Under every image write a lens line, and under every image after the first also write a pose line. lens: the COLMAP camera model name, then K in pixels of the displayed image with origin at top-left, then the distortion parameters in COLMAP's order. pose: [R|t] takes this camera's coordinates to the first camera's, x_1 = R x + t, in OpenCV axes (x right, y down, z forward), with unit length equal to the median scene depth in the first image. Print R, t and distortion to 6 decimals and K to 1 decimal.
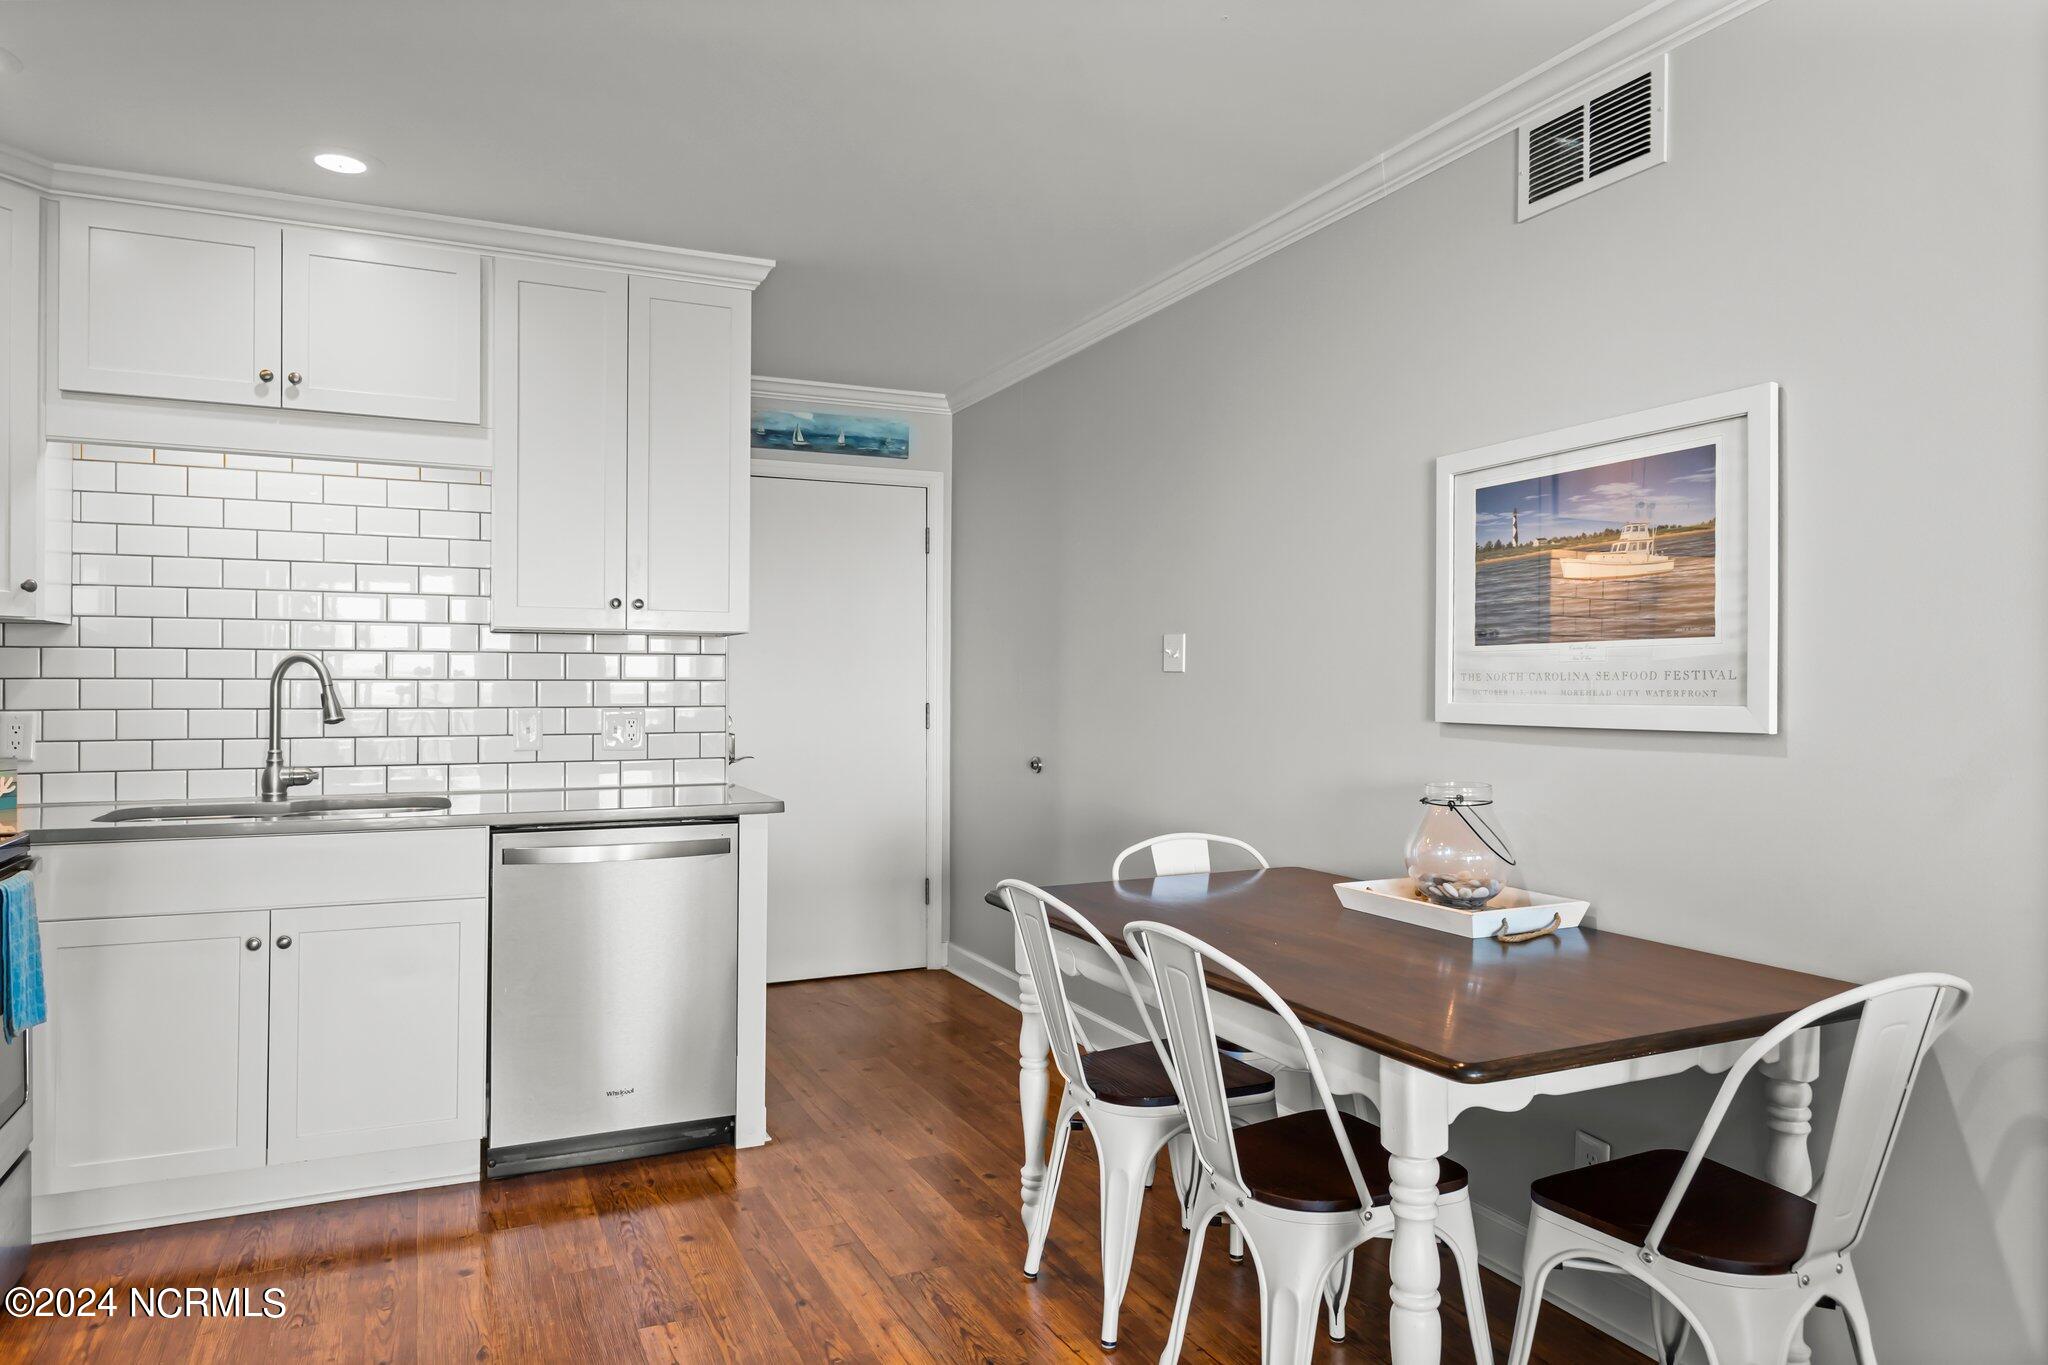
lens RADIAL K [[1288.4, 0, 1024.0], [0, 1288.4, 682.5], [0, 0, 1]] dist [0.003149, -0.002628]
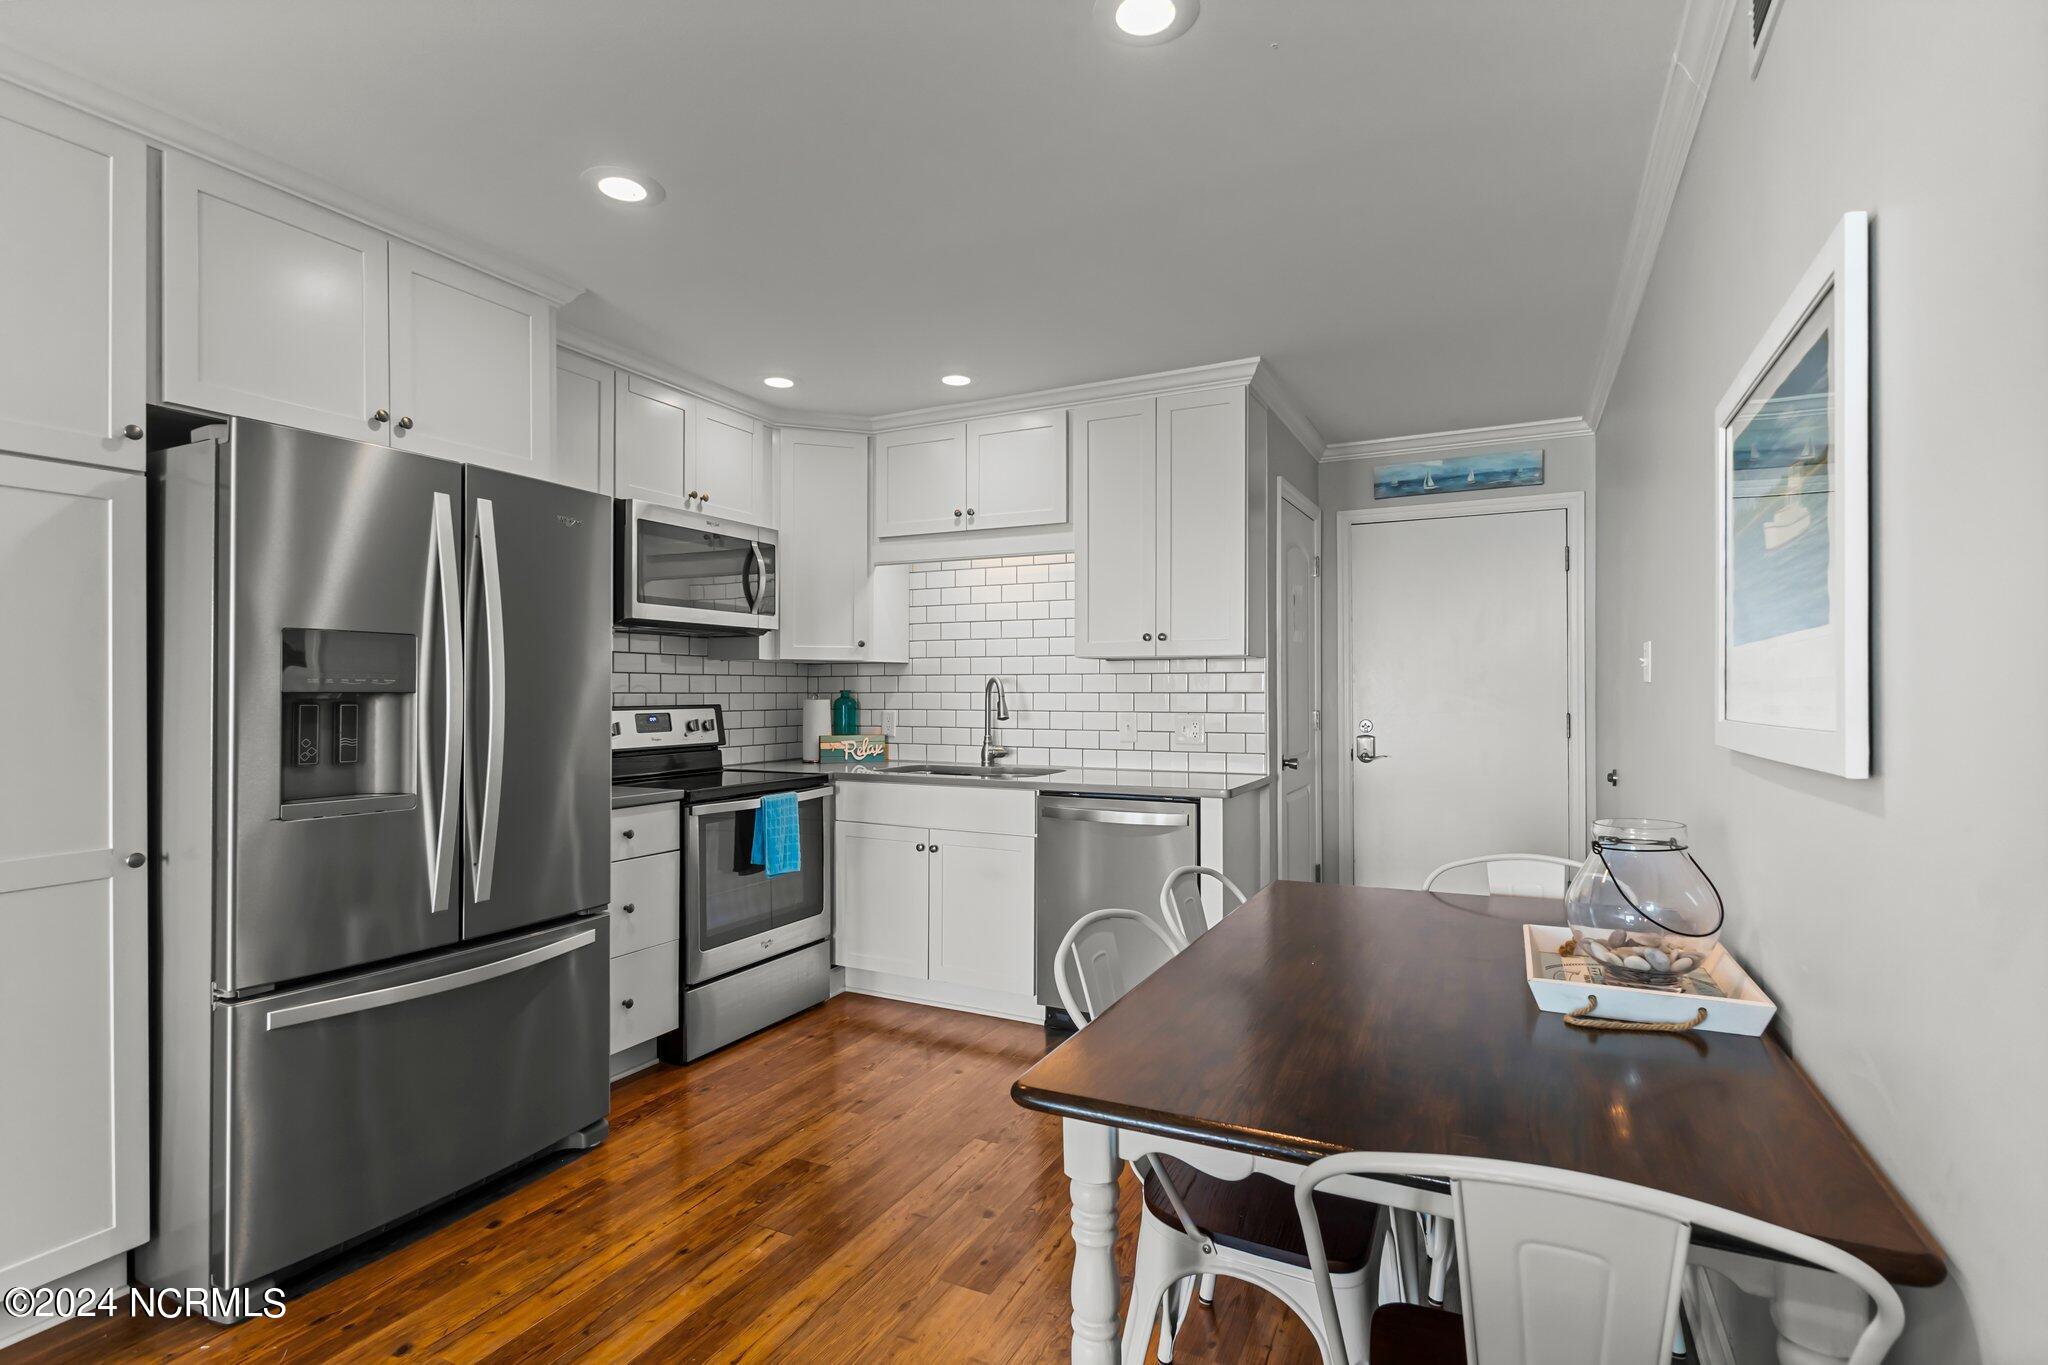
lens RADIAL K [[980.2, 0, 1024.0], [0, 980.2, 682.5], [0, 0, 1]] dist [0.003129, 0.000459]
pose [[0.625808, -0.009420, -0.779920, 0.438088], [0.001381, 0.999939, -0.010969, -0.001625], [0.779976, 0.005787, 0.625783, 0.249972]]
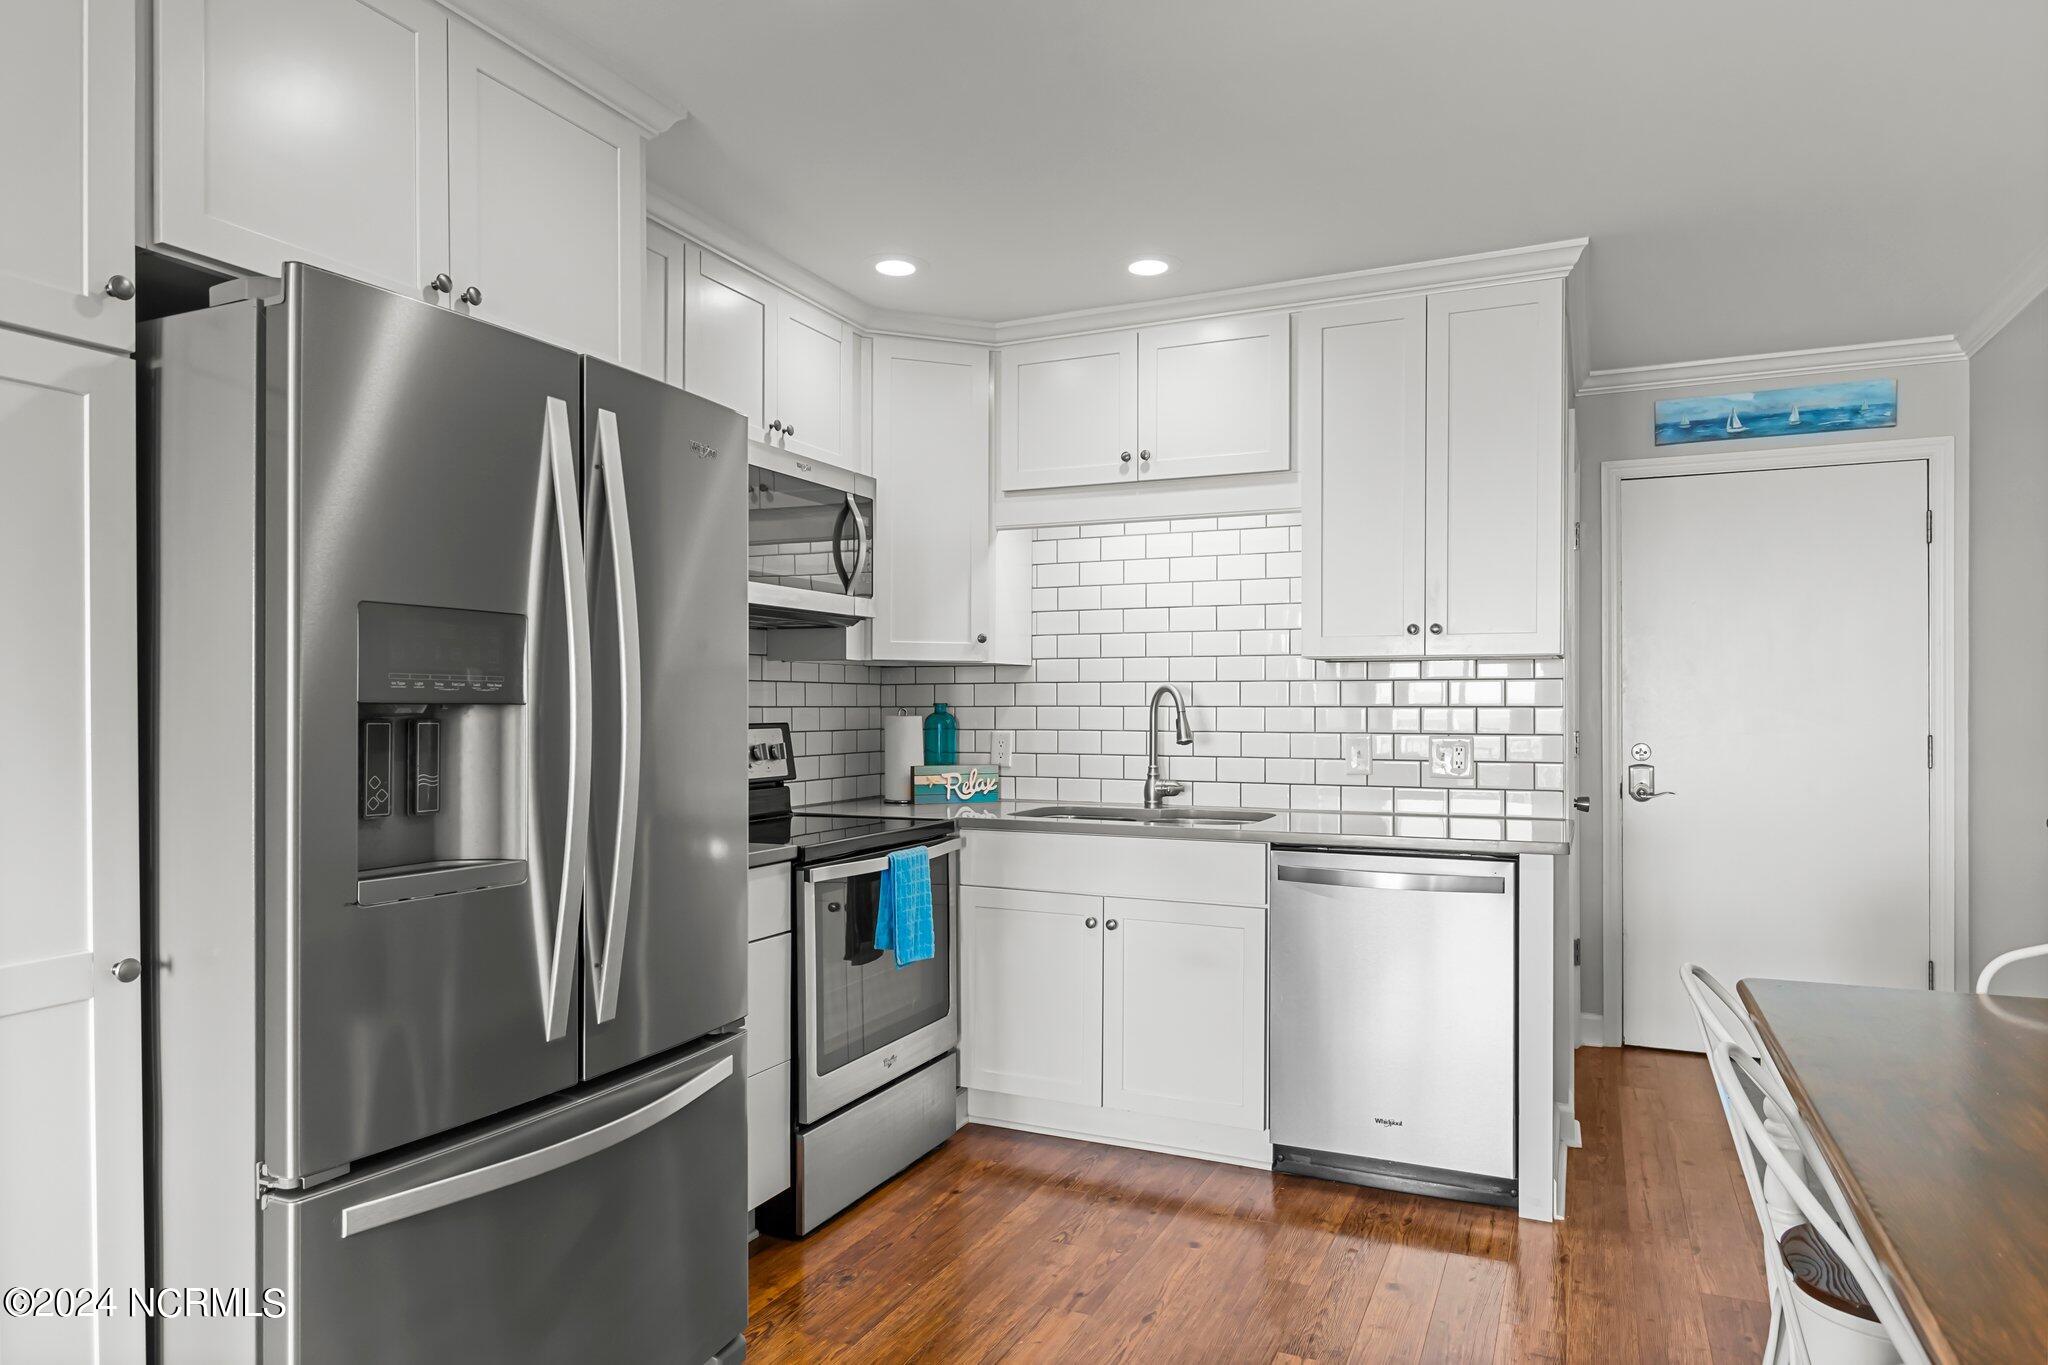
lens RADIAL K [[1244.3, 0, 1028.6], [0, 1244.3, 703.7], [0, 0, 1]] dist [0.003980, -0.010214]
pose [[0.652619, -0.003331, -0.757679, 0.224829], [0.000460, 0.999992, -0.004000, -0.000533], [0.757686, 0.002262, 0.652615, 0.157180]]
